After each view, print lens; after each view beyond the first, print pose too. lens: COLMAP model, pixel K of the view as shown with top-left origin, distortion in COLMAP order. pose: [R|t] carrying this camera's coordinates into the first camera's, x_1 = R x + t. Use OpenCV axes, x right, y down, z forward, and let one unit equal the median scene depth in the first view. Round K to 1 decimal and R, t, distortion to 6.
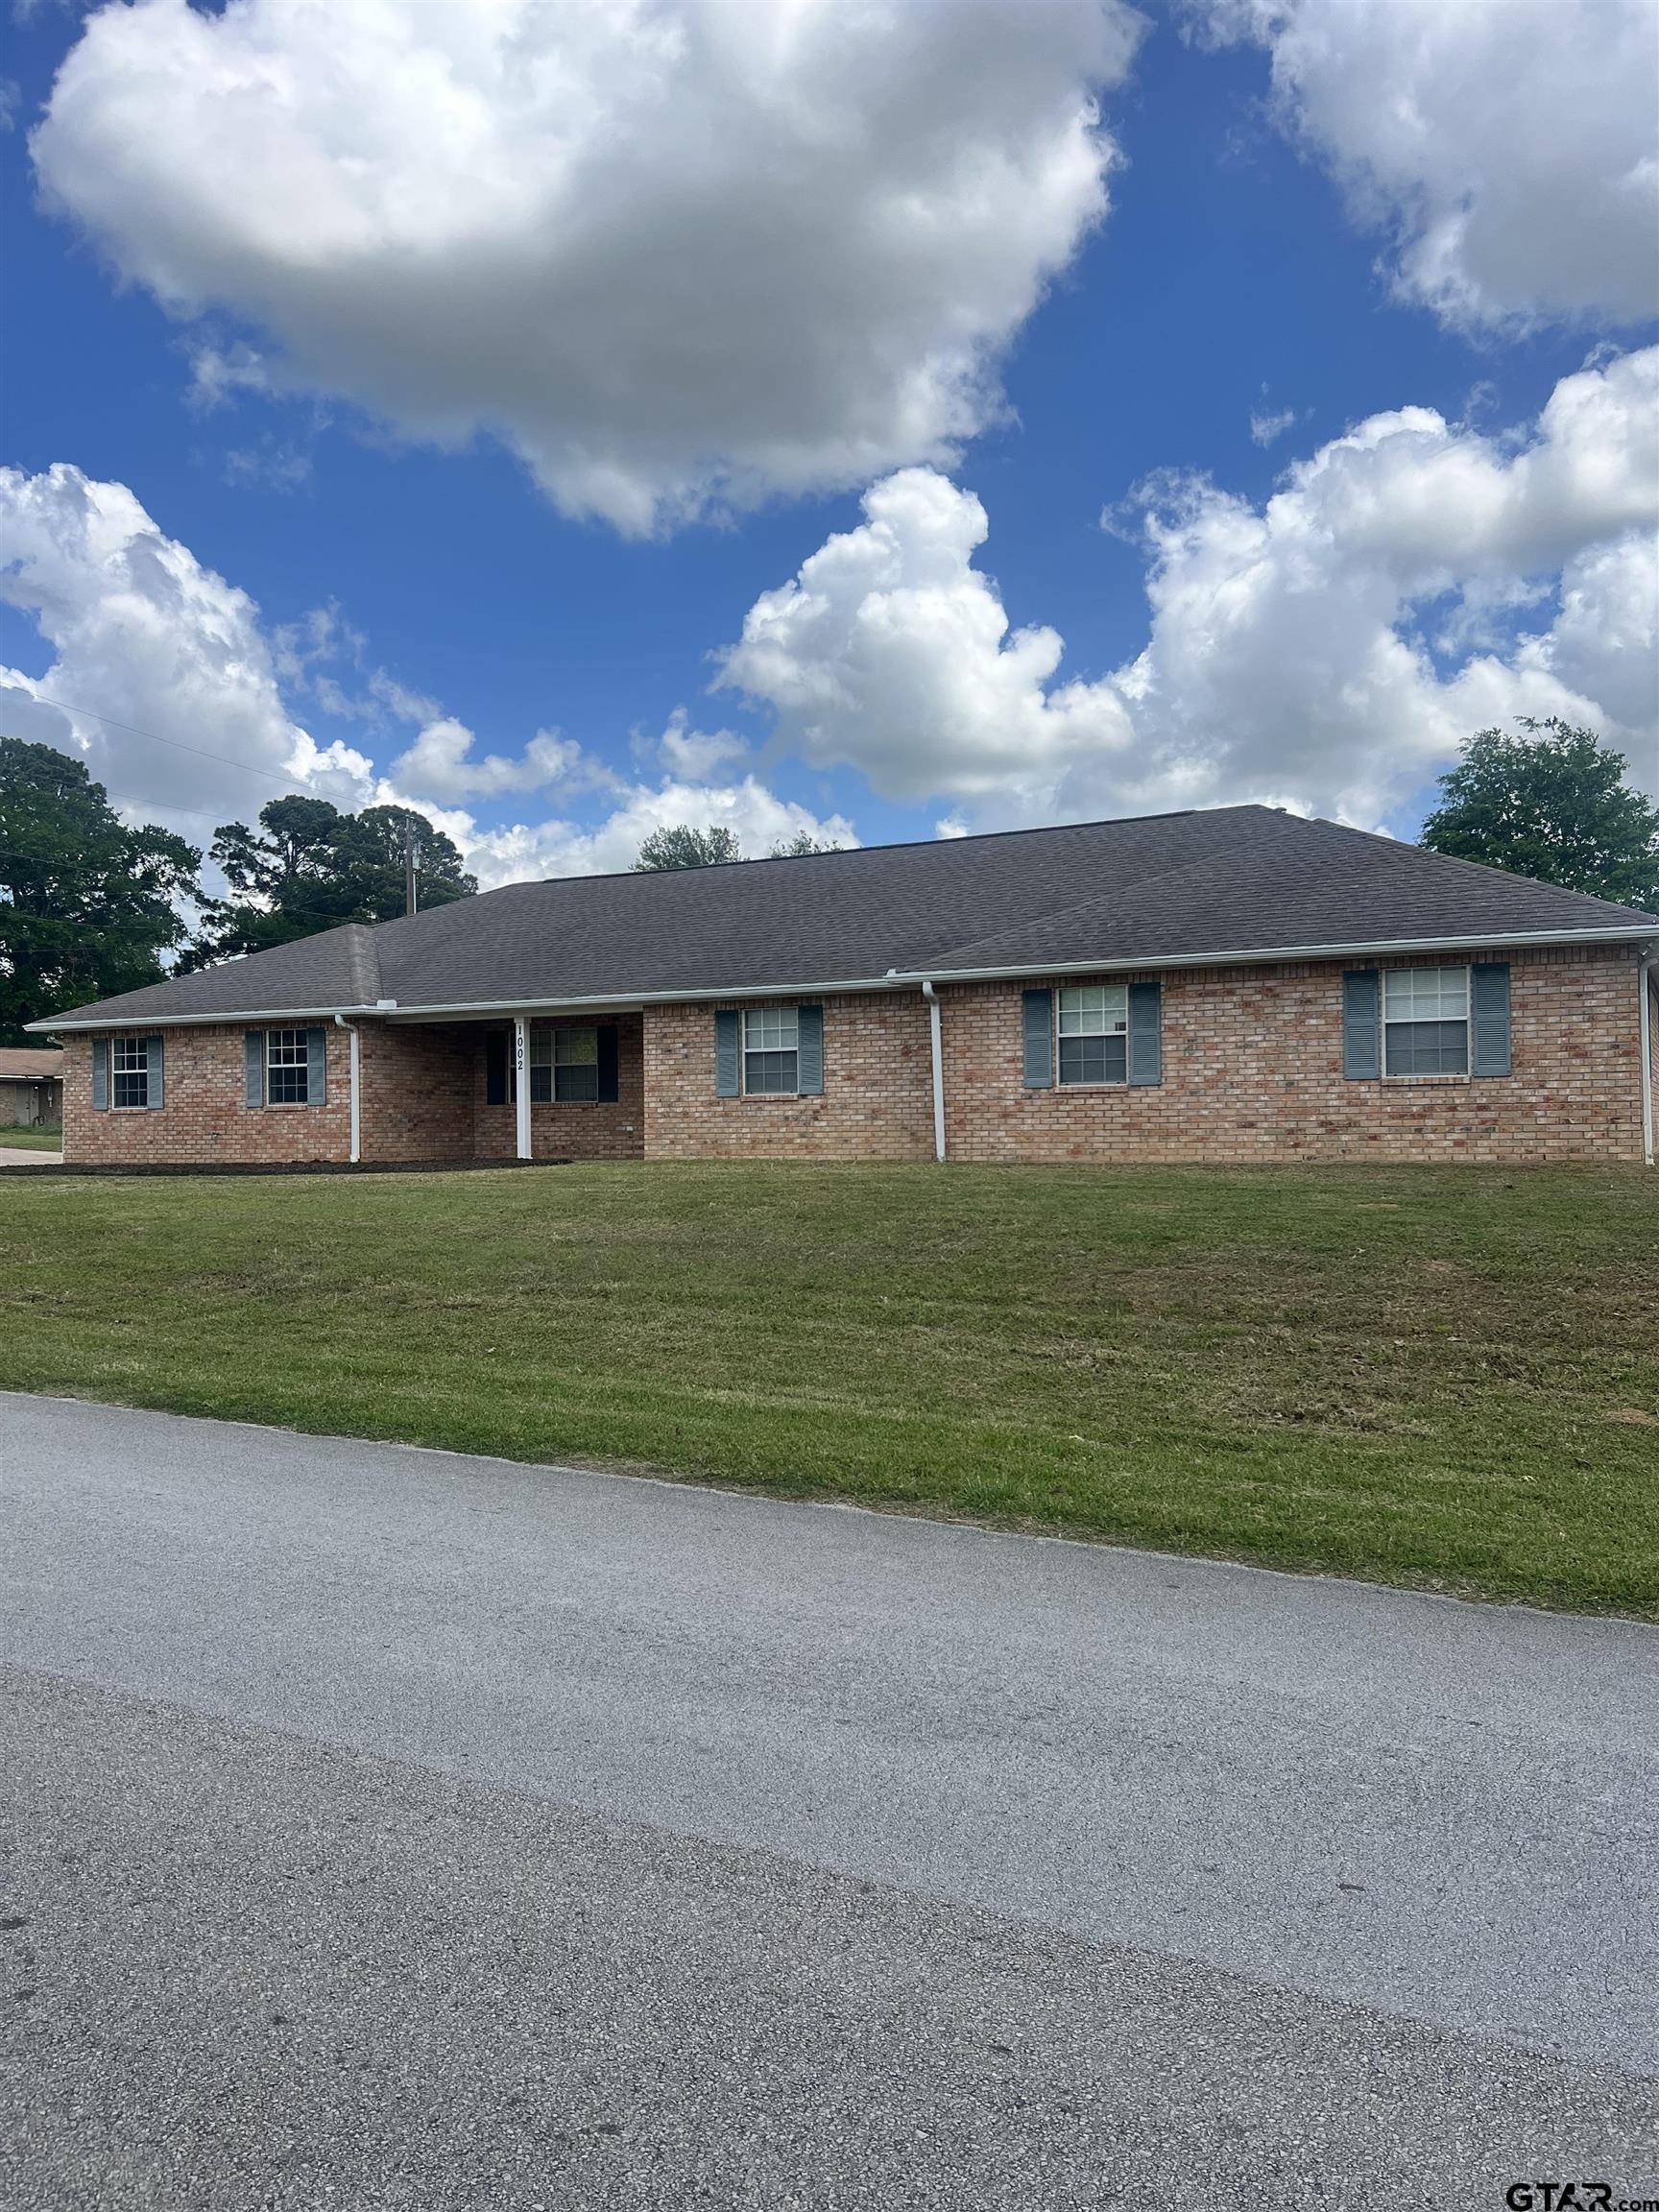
lens RADIAL K [[1700.3, 0, 802.3], [0, 1700.3, 1118.9], [0, 0, 1]] dist [0.084421, -0.072964]
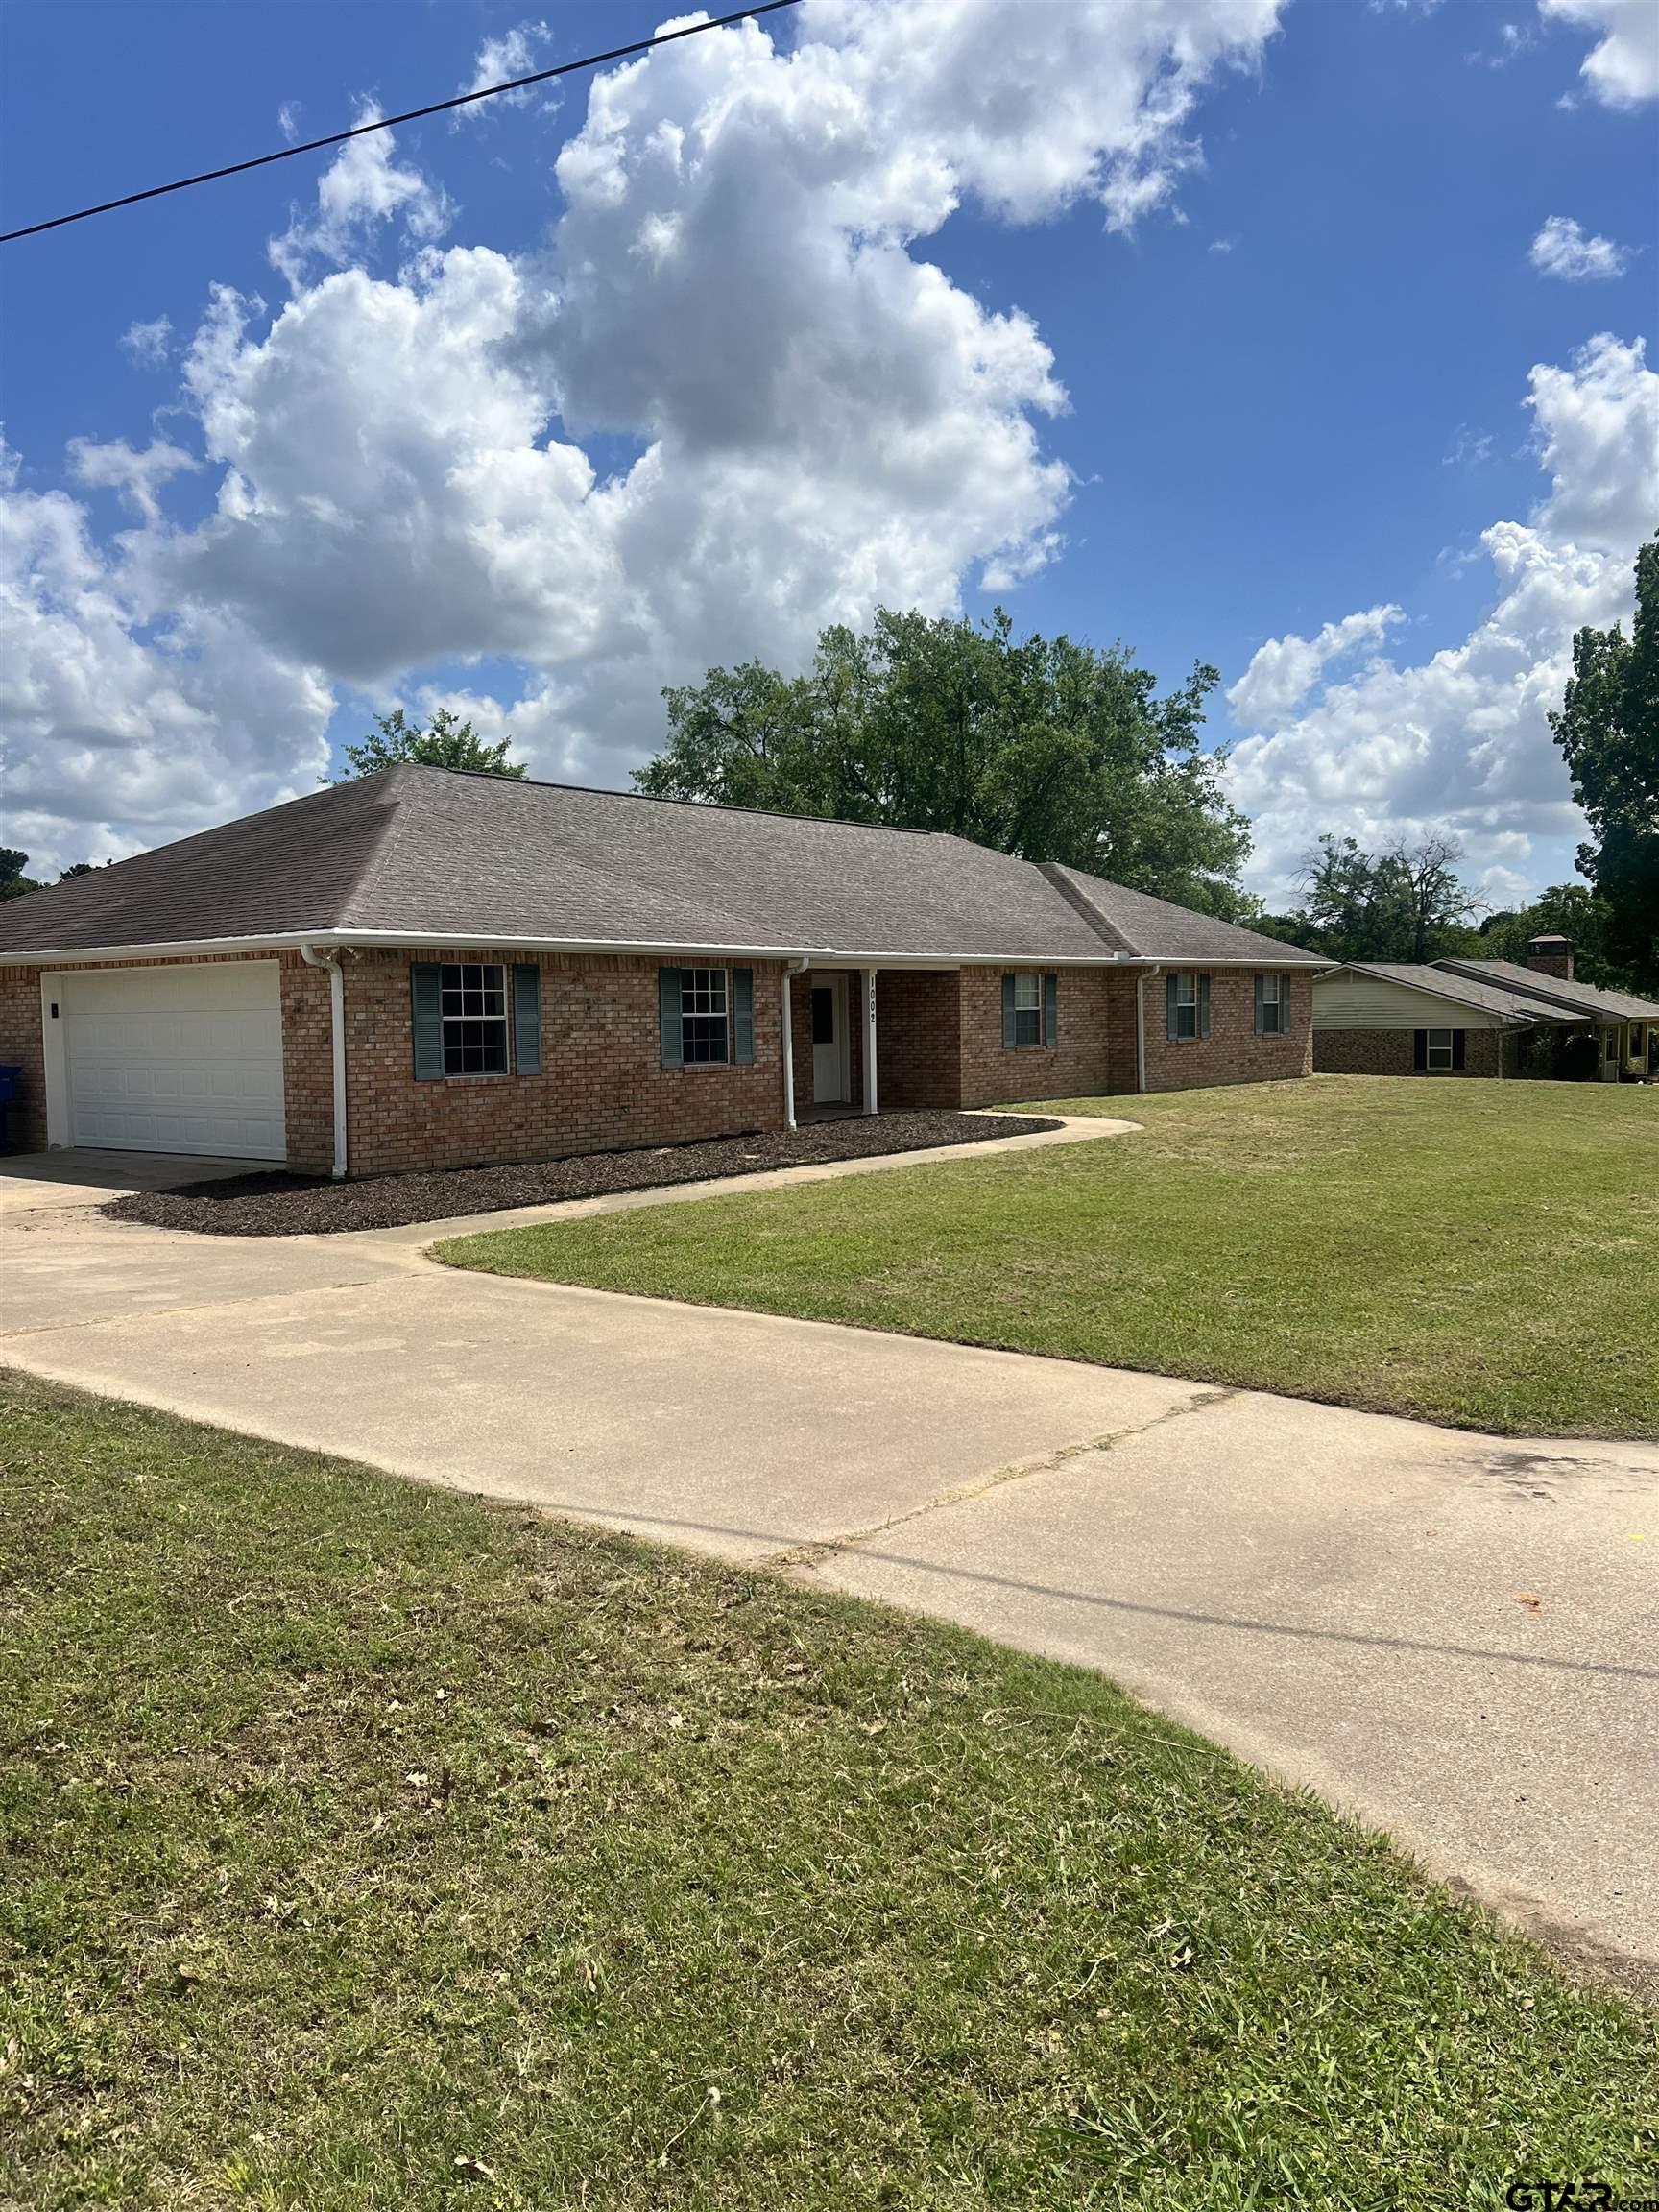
lens RADIAL K [[1700.3, 0, 825.3], [0, 1700.3, 1088.2], [0, 0, 1]] dist [0.084421, -0.072964]
pose [[0.153511, -0.036862, 0.987459, -0.995372], [0.007223, 0.999319, 0.036182, -0.023531], [-0.988120, 0.001578, 0.153673, 0.771788]]
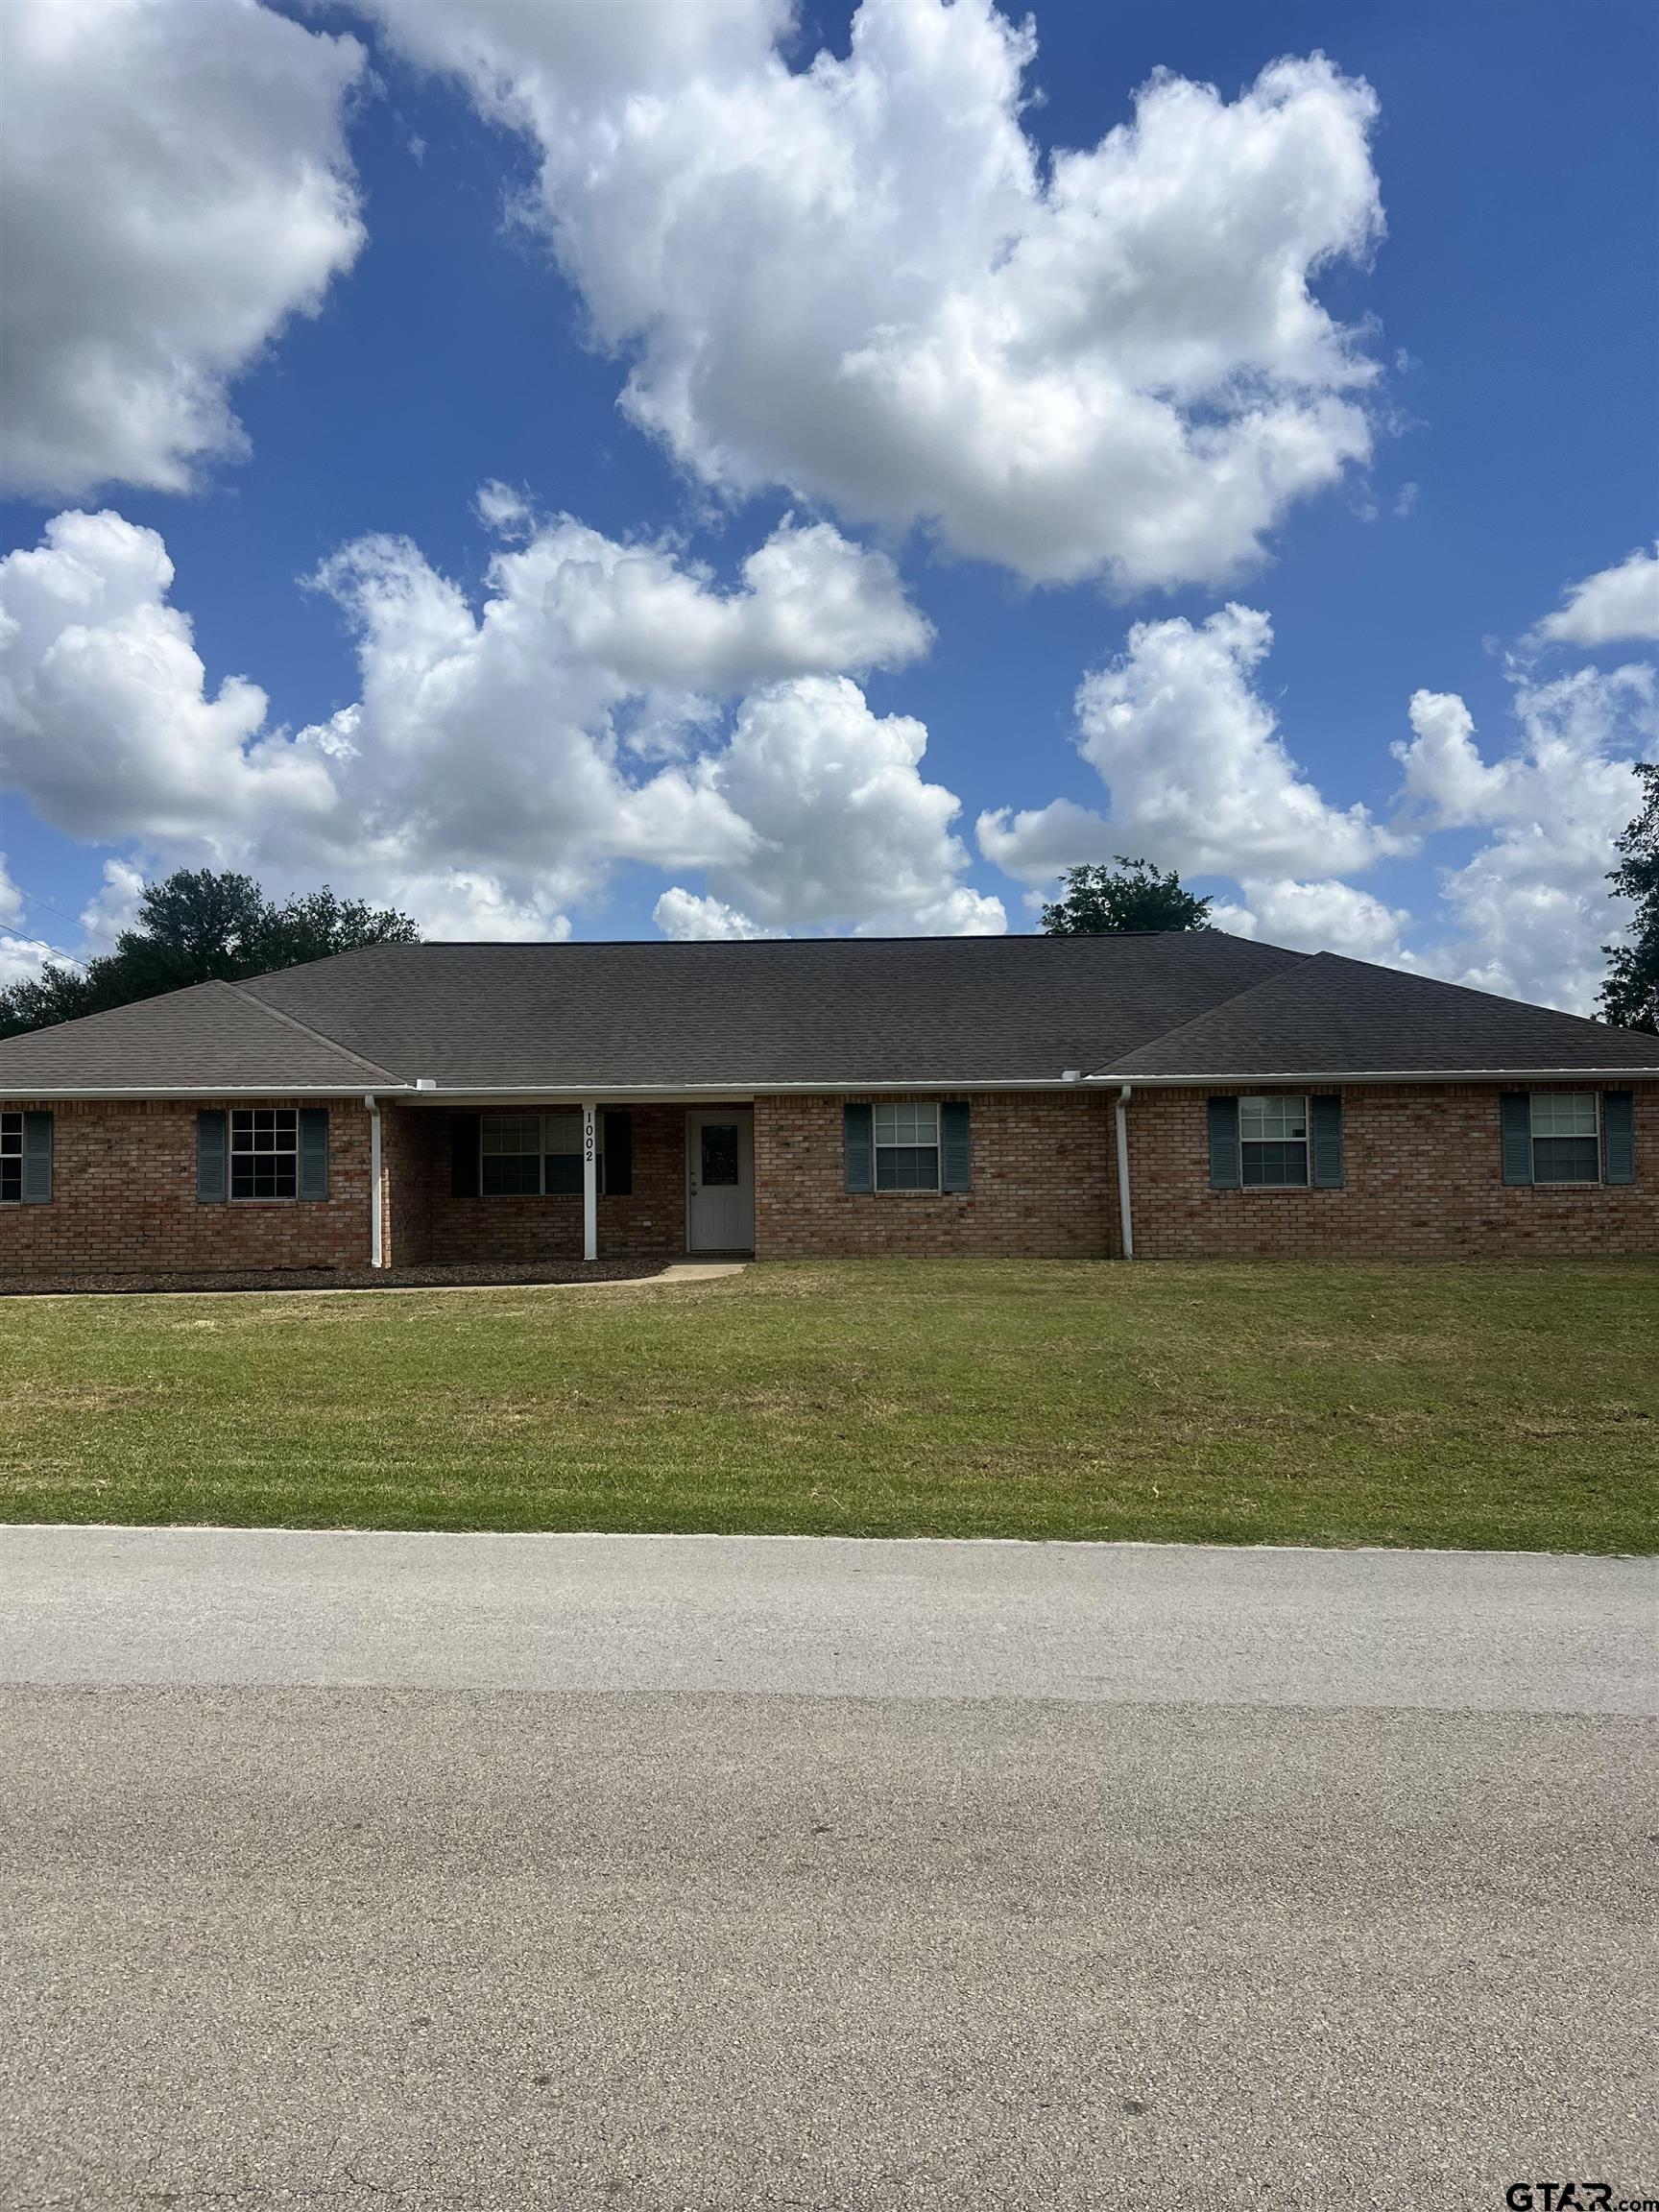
lens RADIAL K [[1700.3, 0, 809.7], [0, 1700.3, 1138.3], [0, 0, 1]] dist [0.084421, -0.072964]
pose [[0.878897, 0.014244, 0.476799, -0.435136], [-0.001241, 0.999619, -0.027576, -0.014400], [-0.477010, 0.023645, 0.878580, 0.129006]]
